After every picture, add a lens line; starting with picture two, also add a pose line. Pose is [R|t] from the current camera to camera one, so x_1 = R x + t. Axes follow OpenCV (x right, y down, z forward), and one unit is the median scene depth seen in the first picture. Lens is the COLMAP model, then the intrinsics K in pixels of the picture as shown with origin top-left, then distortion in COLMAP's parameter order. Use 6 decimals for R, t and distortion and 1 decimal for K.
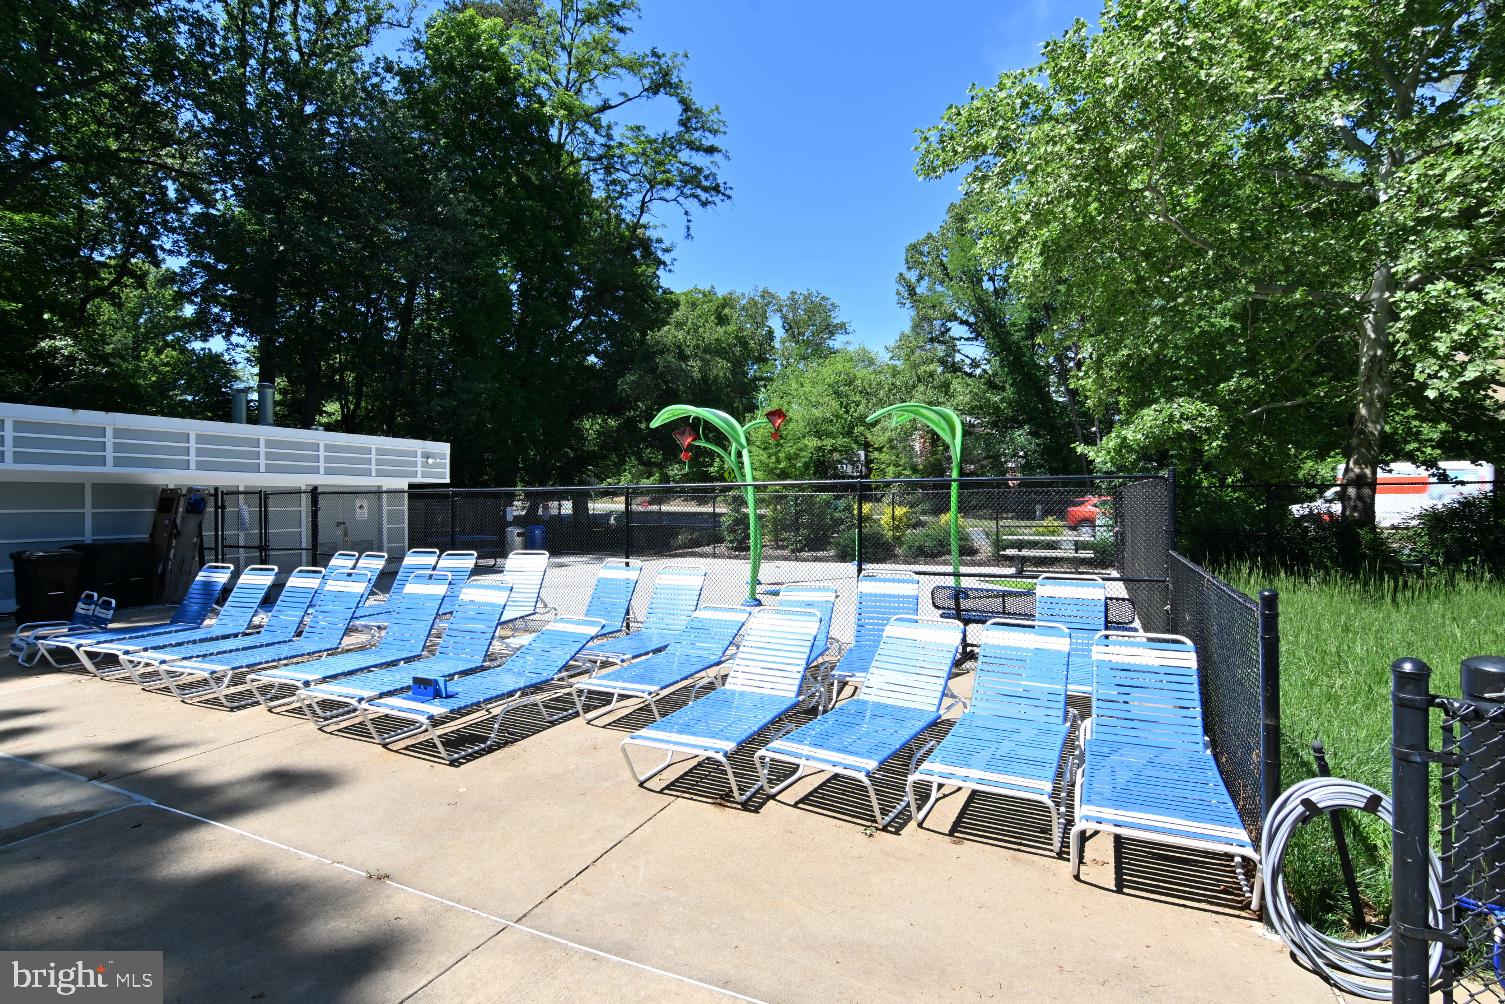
lens RADIAL K [[725.9, 0, 736.9], [0, 725.9, 498.0], [0, 0, 1]] dist [-0.028453, 0.010182]
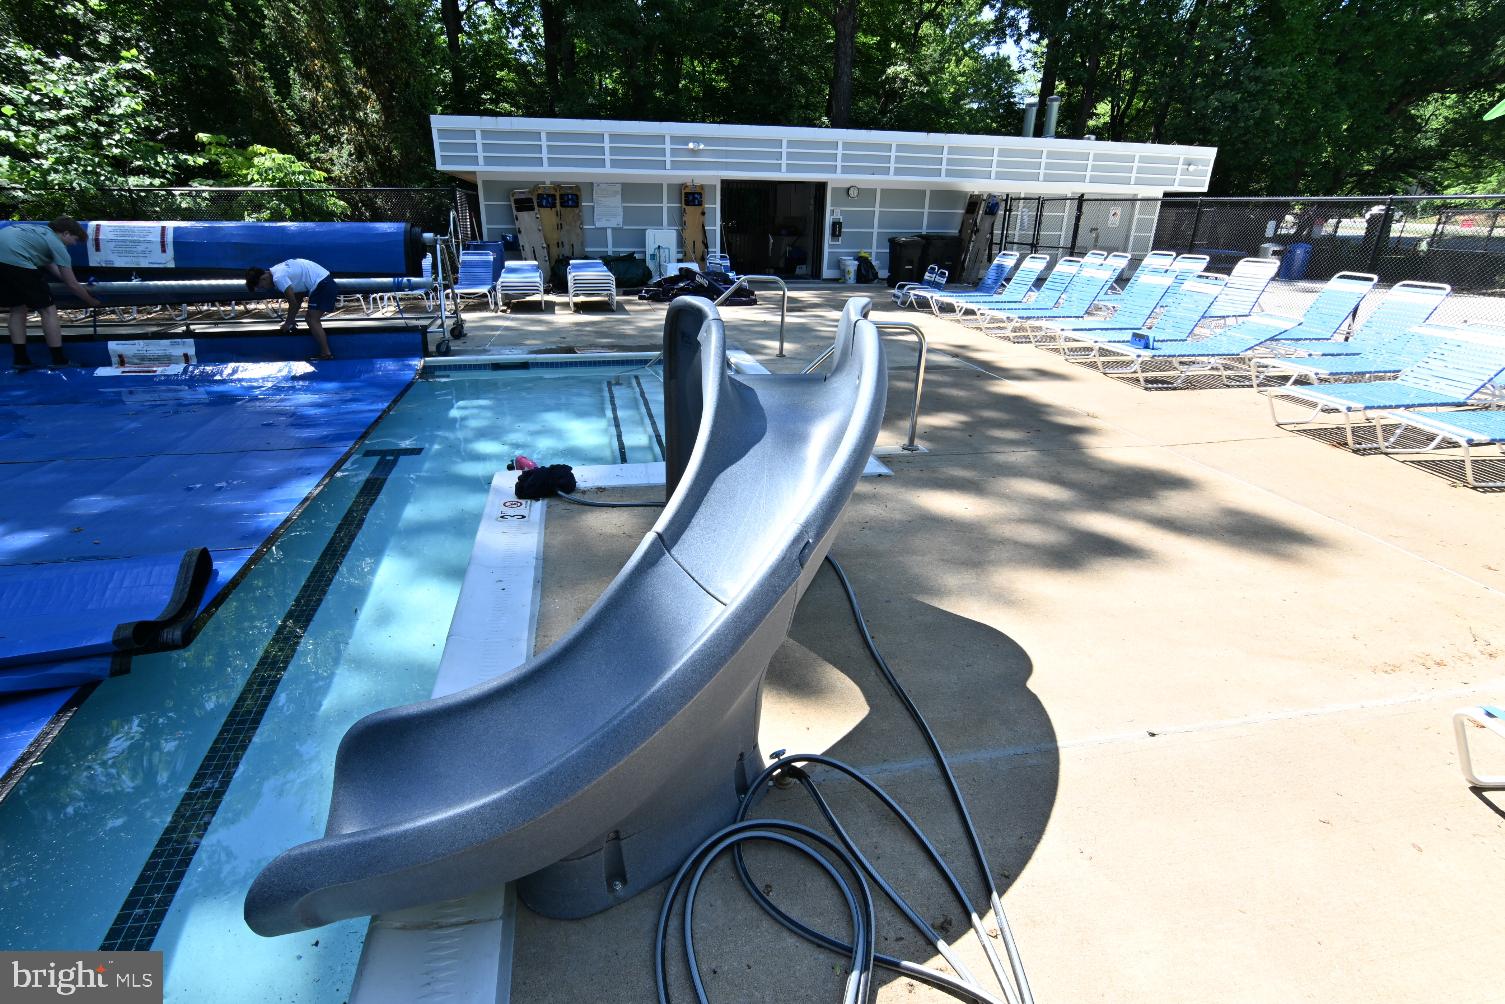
lens RADIAL K [[725.9, 0, 744.0], [0, 725.9, 496.7], [0, 0, 1]] dist [-0.028453, 0.010182]
pose [[0.602665, 0.311929, -0.734503, 0.091584], [-0.015996, 0.924974, 0.379694, 0.004109], [0.797834, -0.217079, 0.562439, -0.190874]]
